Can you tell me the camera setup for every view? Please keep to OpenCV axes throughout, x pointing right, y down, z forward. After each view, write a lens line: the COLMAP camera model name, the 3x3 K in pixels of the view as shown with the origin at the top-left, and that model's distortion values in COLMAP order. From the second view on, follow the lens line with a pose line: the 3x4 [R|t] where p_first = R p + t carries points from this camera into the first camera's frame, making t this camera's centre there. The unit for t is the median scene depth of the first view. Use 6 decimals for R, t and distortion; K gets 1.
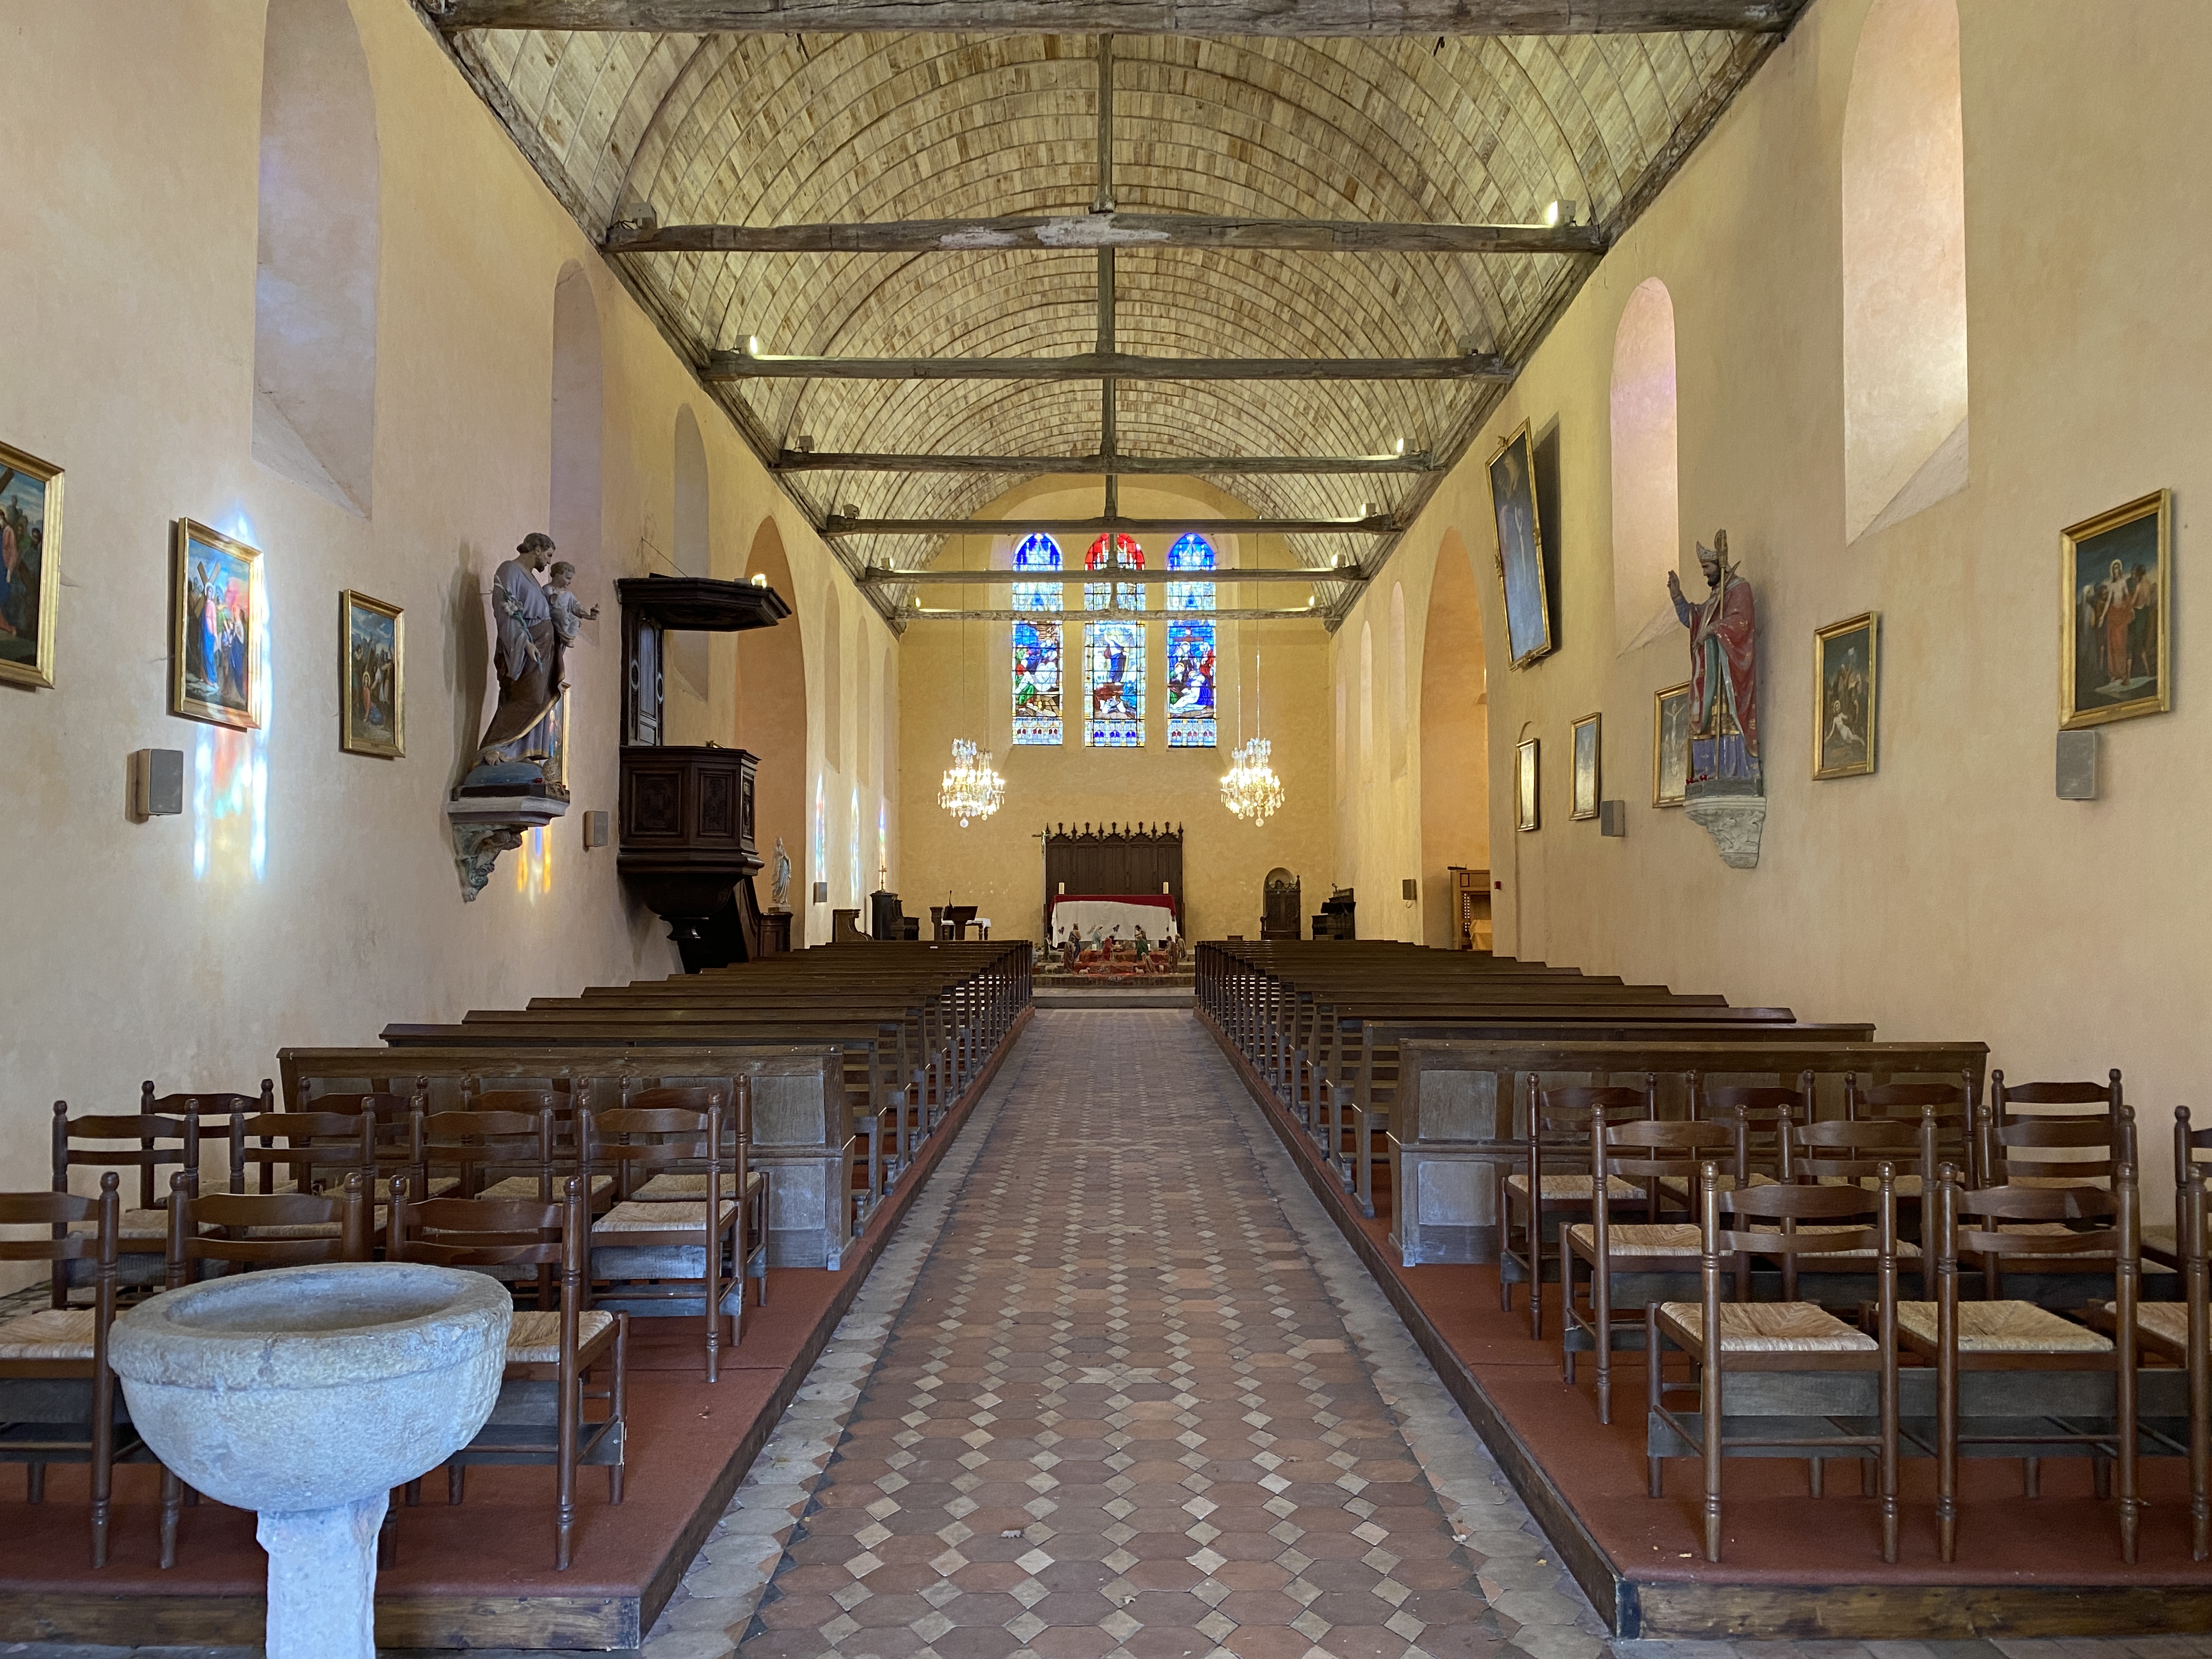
lens RADIAL K [[1670.5, 0, 1112.4], [0, 1670.5, 815.8], [0, 0, 1]] dist [0.025452, -0.026994]
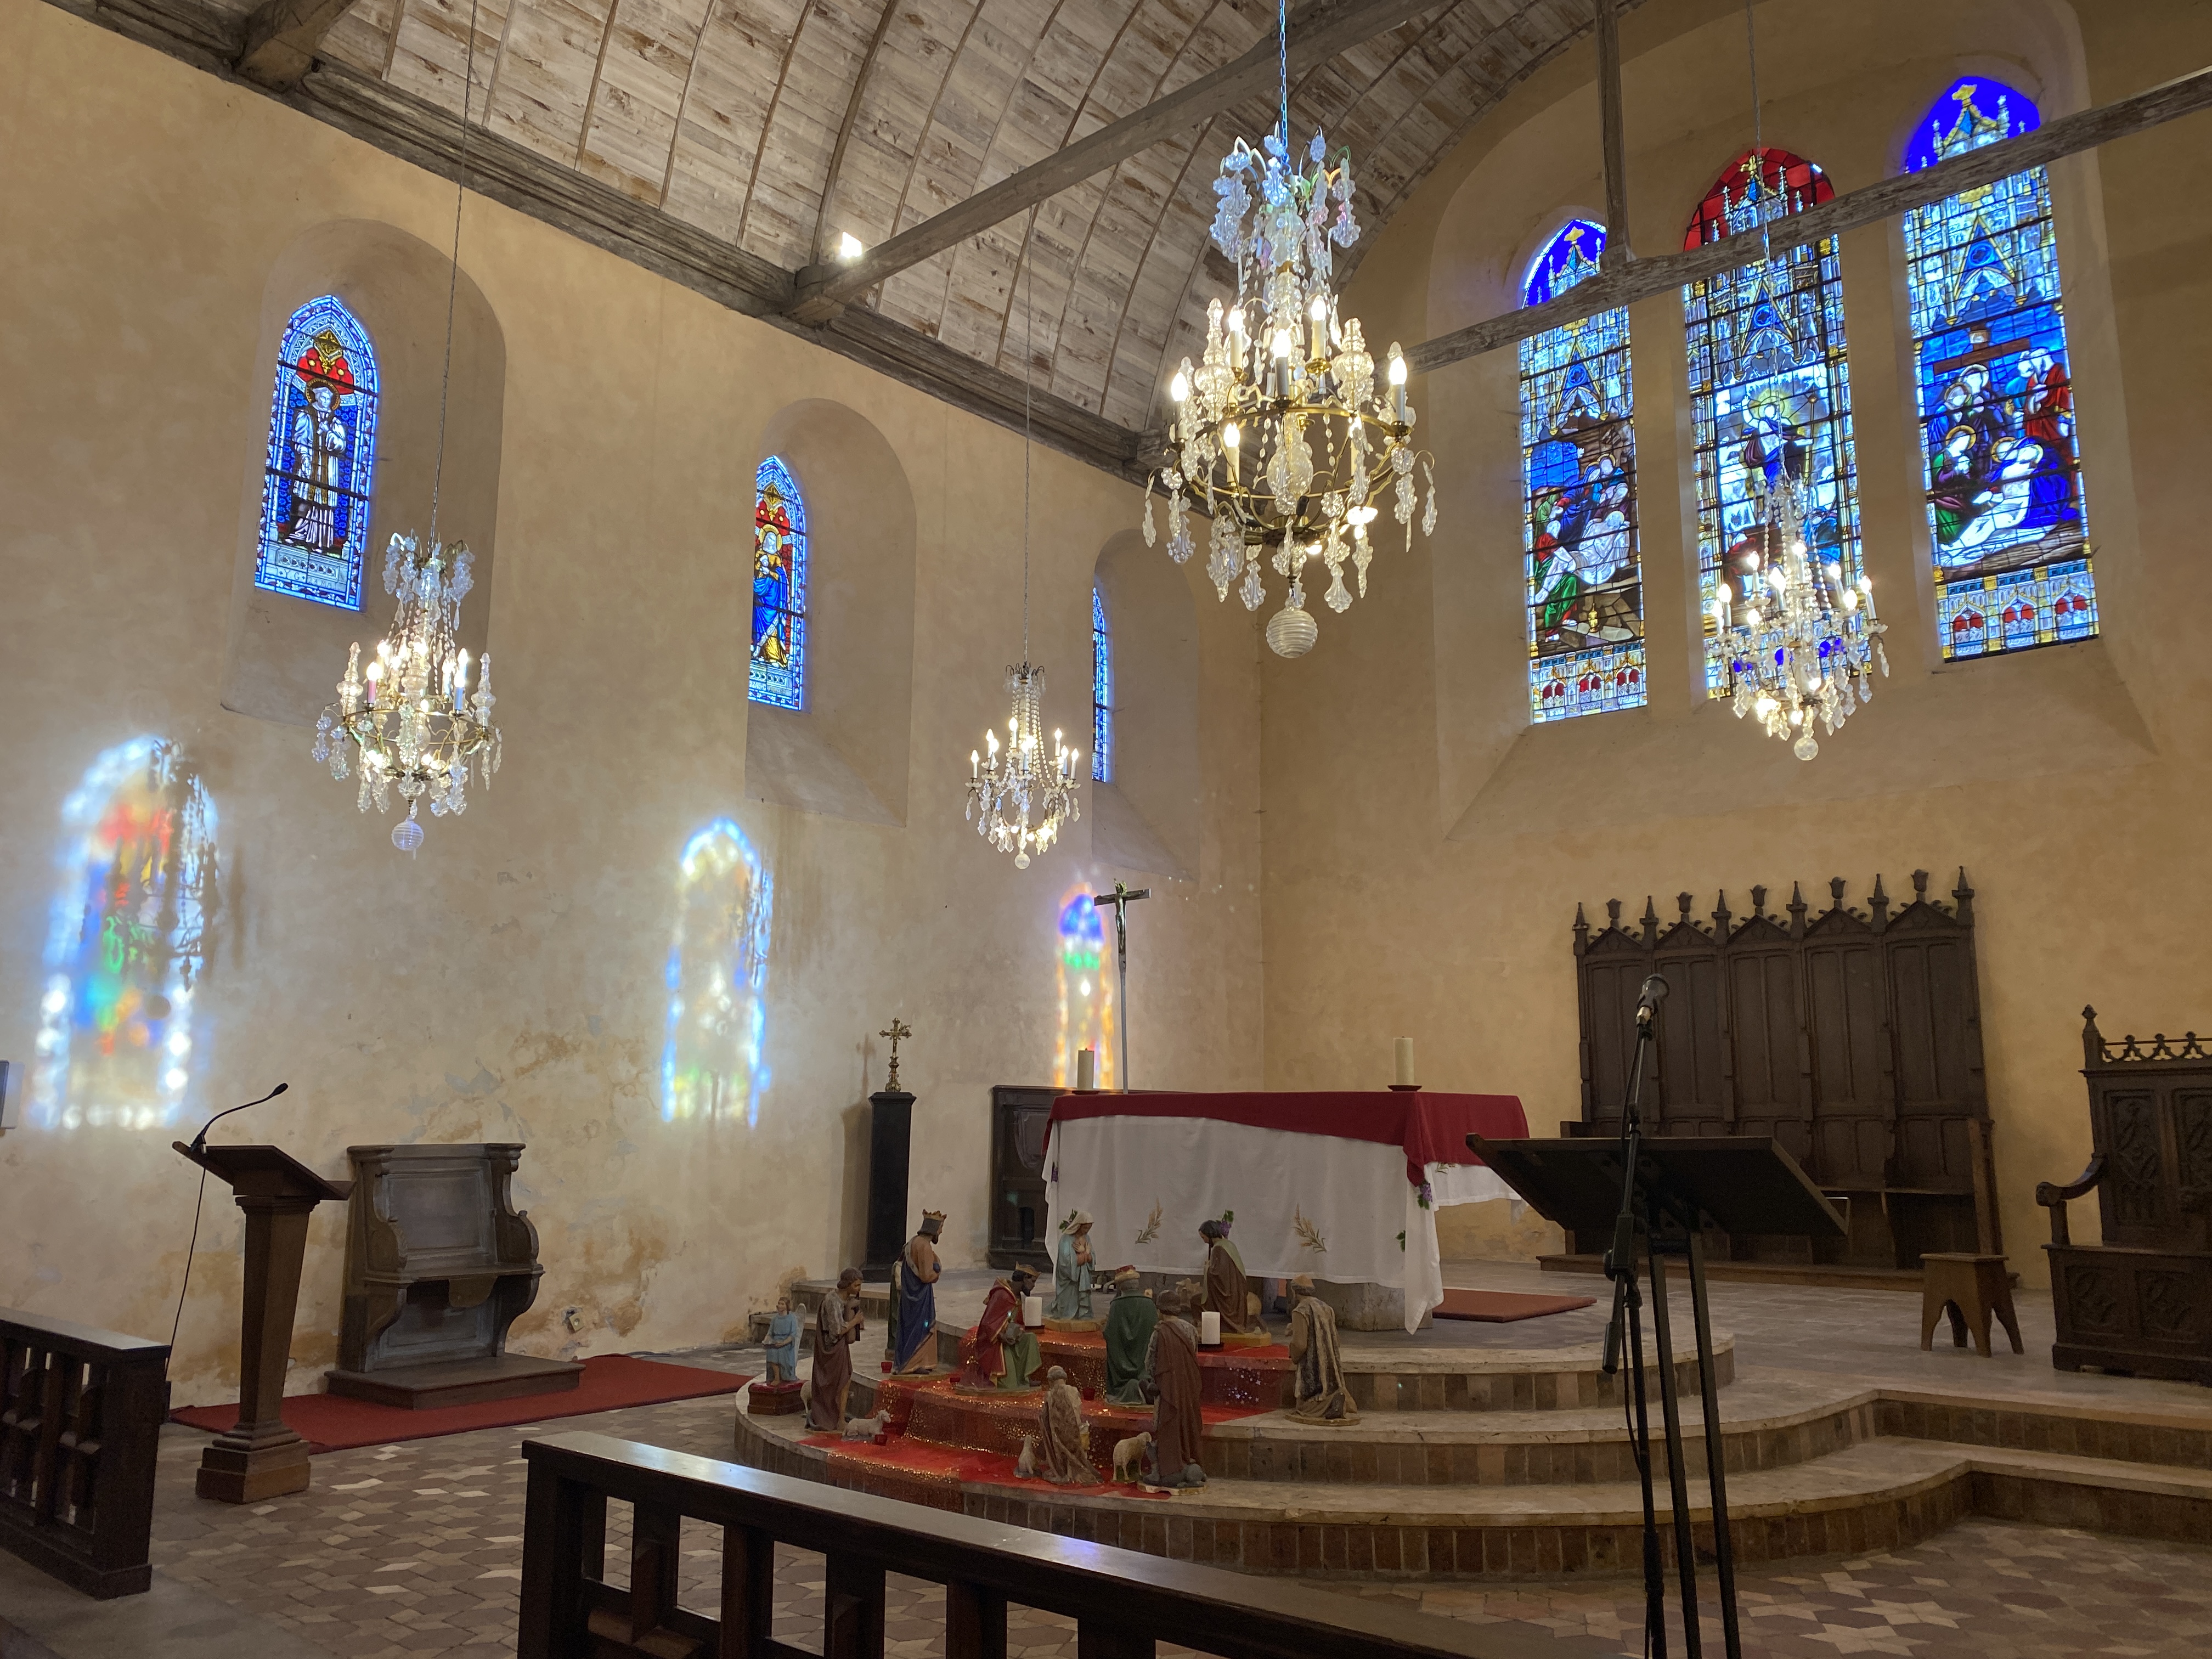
lens RADIAL K [[1670.5, 0, 1112.4], [0, 1670.5, 815.8], [0, 0, 1]] dist [0.025452, -0.026994]
pose [[0.751110, -0.116669, -0.649787, 0.126979], [0.038798, 0.990360, -0.132971, 0.030253], [0.659036, 0.074665, 0.748396, 0.623266]]
